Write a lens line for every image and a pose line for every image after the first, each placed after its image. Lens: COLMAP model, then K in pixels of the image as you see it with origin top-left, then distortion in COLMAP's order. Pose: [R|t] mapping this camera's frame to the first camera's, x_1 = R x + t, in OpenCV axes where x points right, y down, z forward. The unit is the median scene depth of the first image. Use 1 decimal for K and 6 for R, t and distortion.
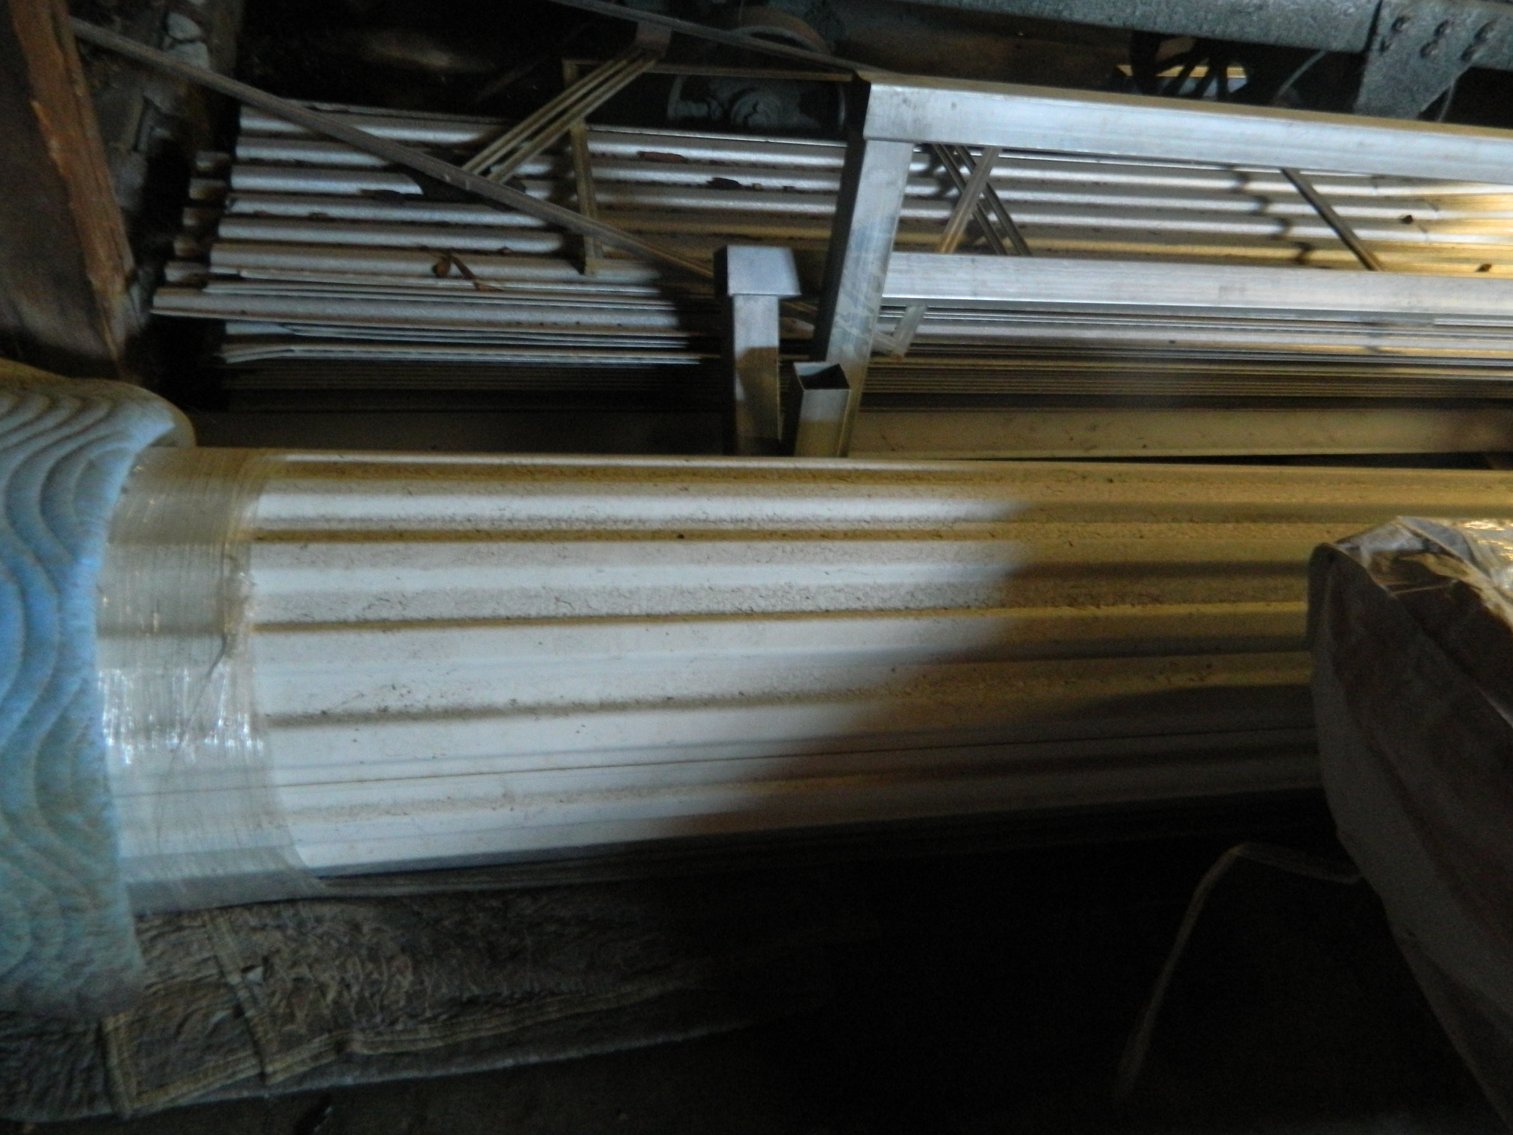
lens RADIAL K [[1117.7, 0, 754.6], [0, 1117.7, 552.1], [0, 0, 1]] dist [0.006251, -0.006132]
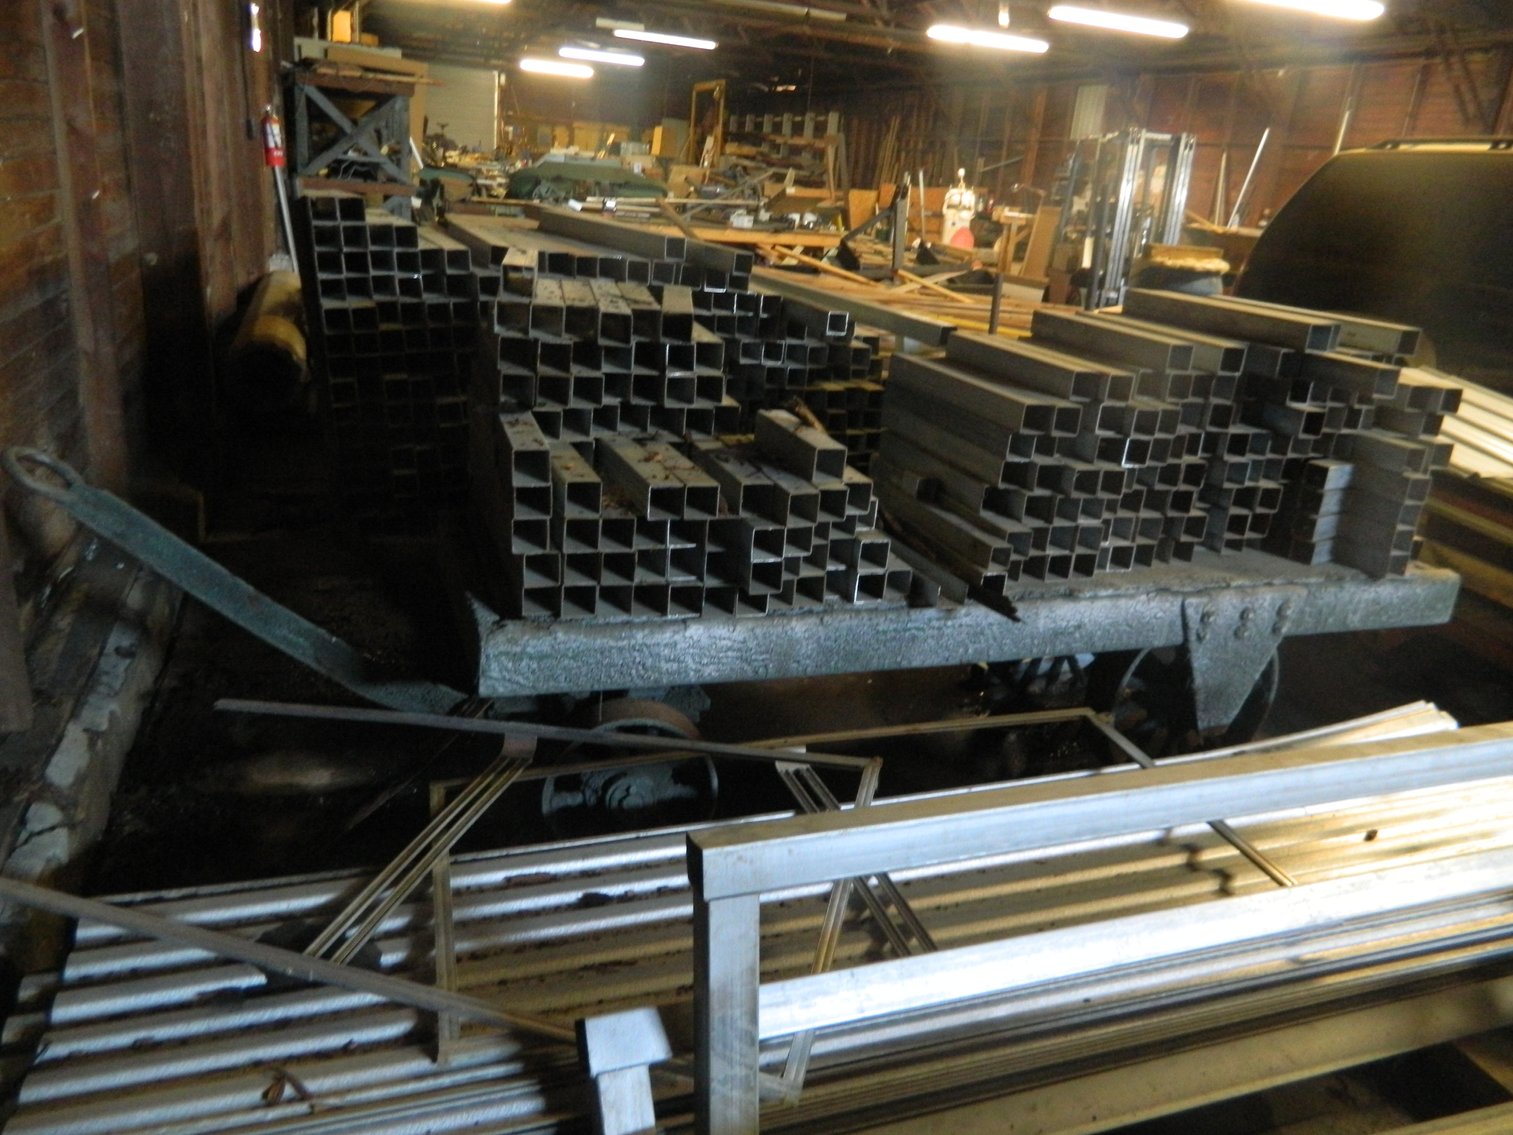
lens RADIAL K [[1117.7, 0, 754.6], [0, 1117.7, 552.1], [0, 0, 1]] dist [0.006251, -0.006132]
pose [[0.986071, -0.144516, 0.082336, 0.074094], [0.166153, 0.878402, -0.448111, -0.138572], [-0.007564, 0.455550, 0.890178, -0.000288]]
